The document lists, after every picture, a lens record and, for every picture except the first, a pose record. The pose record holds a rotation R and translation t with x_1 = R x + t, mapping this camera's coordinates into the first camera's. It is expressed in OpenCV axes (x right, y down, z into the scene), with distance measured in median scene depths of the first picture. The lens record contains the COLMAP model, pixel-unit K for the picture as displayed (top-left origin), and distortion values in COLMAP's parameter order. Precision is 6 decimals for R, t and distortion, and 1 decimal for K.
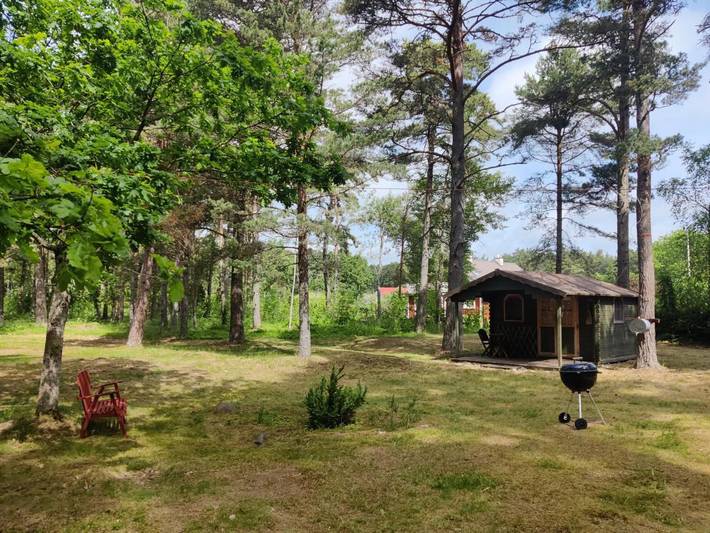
lens RADIAL K [[543.2, 0, 355.0], [0, 543.2, 266.5], [0, 0, 1]] dist [-0.001929, -0.000644]
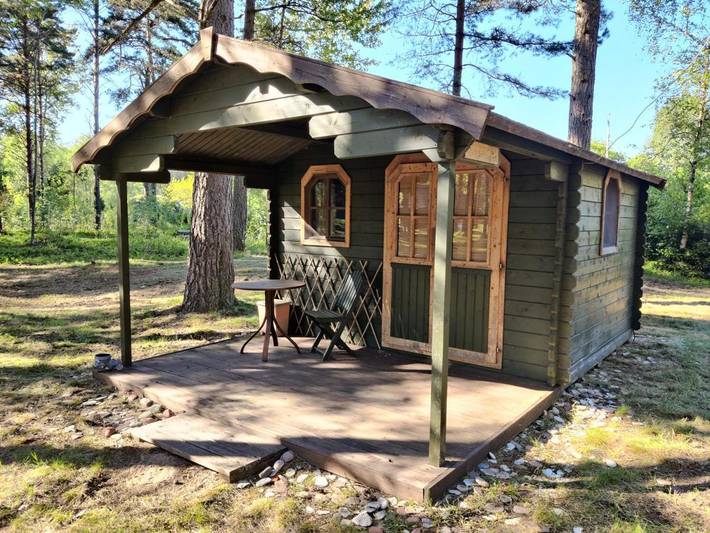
lens RADIAL K [[543.2, 0, 355.0], [0, 543.2, 266.5], [0, 0, 1]] dist [-0.001929, -0.000644]
pose [[0.982543, -0.003296, 0.186005, 0.154685], [-0.027292, 0.986472, 0.161642, 0.035773], [-0.184021, -0.163897, 0.969161, 0.409301]]
